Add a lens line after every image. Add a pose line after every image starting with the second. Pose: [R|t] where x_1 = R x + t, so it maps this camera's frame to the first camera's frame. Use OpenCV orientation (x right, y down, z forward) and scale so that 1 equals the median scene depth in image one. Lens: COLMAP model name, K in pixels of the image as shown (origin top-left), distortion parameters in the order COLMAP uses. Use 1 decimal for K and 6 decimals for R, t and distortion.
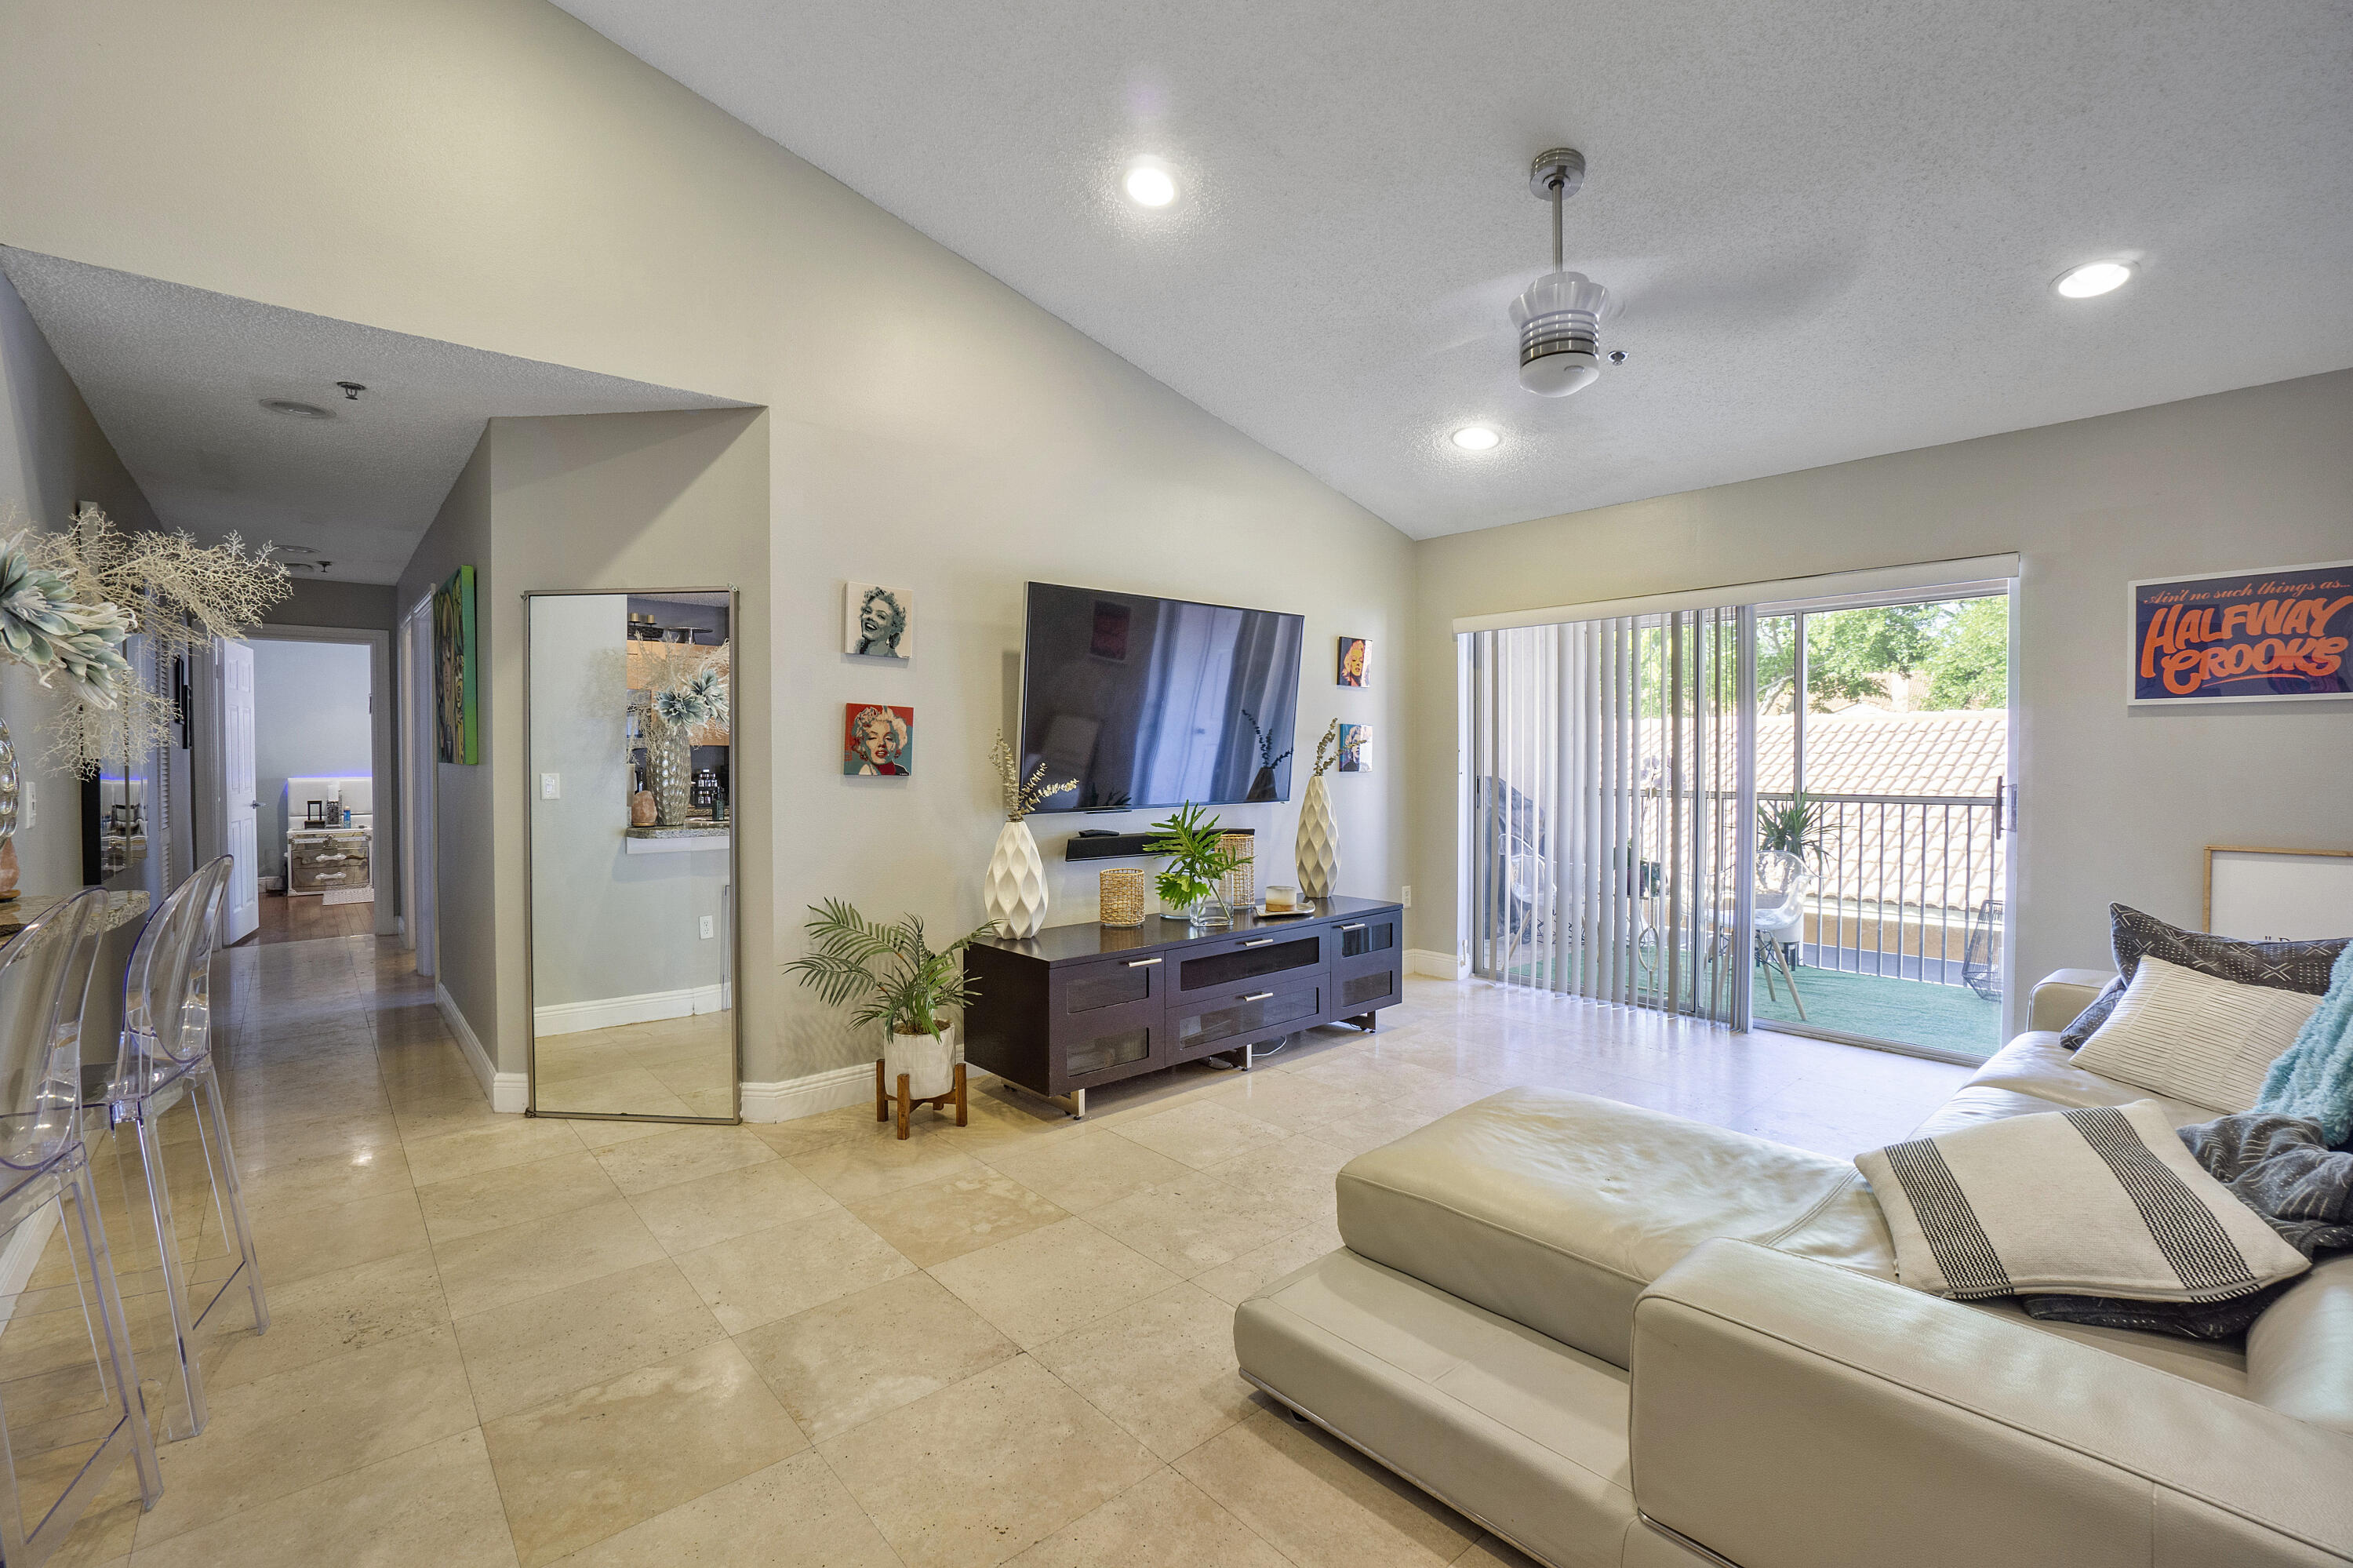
lens RADIAL K [[1032.0, 0, 1168.9], [0, 1032.0, 782.8], [0, 0, 1]] dist [-0.021300, 0.006132]
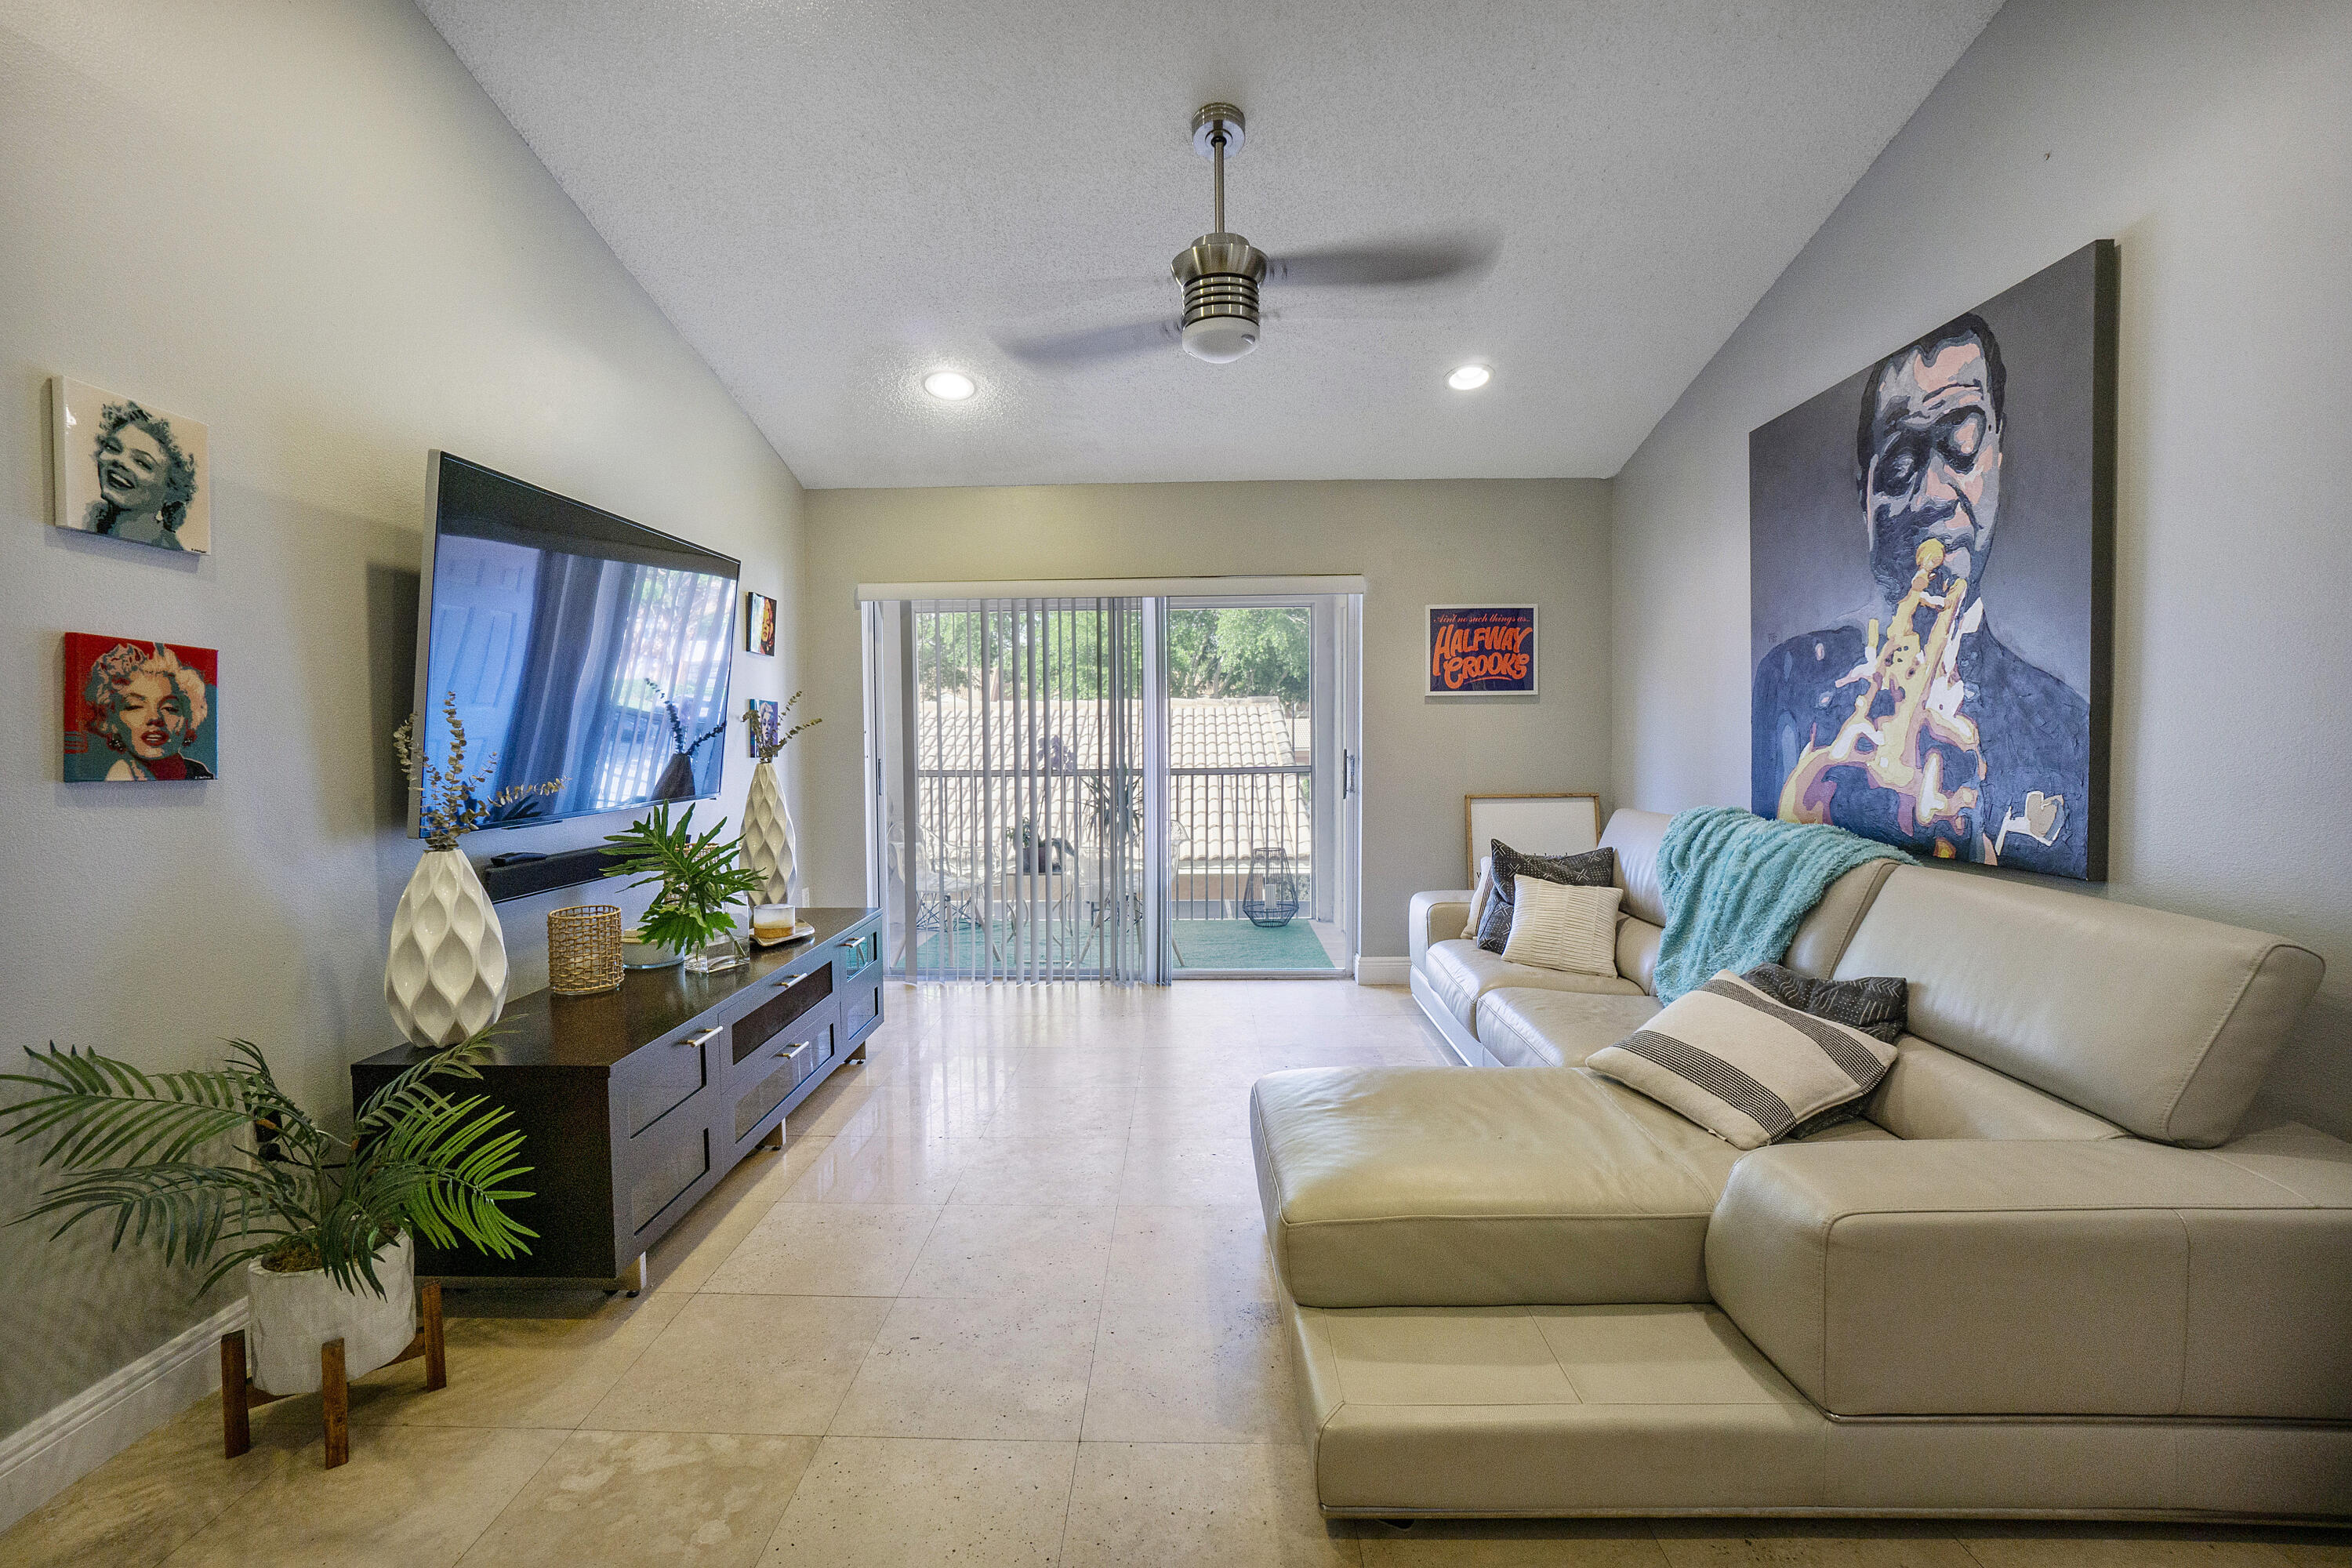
lens RADIAL K [[1031.5, 0, 1166.2], [0, 1031.5, 782.8], [0, 0, 1]] dist [-0.021300, 0.006132]
pose [[0.679606, -0.038748, 0.732554, -0.309384], [0.028912, 0.999243, 0.026033, -0.004991], [-0.733008, 0.003487, 0.680211, 0.301570]]
